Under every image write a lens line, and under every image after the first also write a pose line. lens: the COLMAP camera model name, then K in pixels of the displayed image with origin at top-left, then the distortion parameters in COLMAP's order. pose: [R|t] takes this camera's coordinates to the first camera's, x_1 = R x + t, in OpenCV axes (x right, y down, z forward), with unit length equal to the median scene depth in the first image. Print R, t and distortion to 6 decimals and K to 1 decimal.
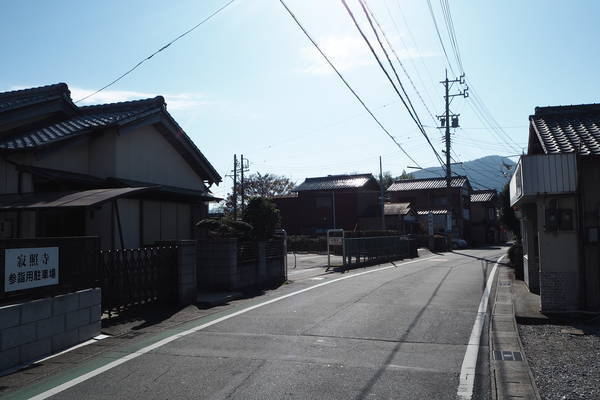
lens RADIAL K [[499.6, 0, 301.8], [0, 499.6, 197.9], [0, 0, 1]] dist [-0.057081, 0.000212]
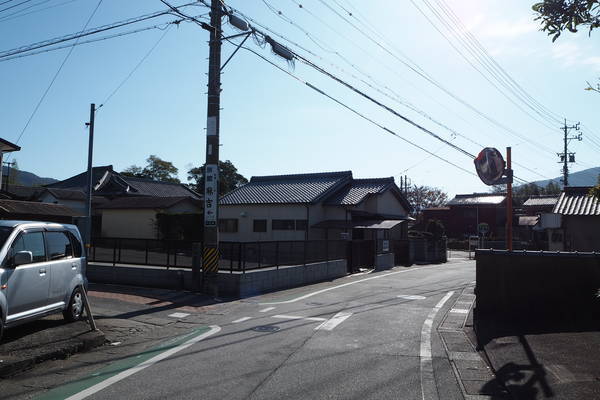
lens RADIAL K [[499.6, 0, 301.8], [0, 499.6, 197.9], [0, 0, 1]] dist [-0.057081, 0.000212]
pose [[0.958308, 0.016960, -0.285233, -0.009989], [-0.016540, 0.999856, 0.003881, -0.038854], [0.285258, 0.000998, 0.958450, -0.477878]]
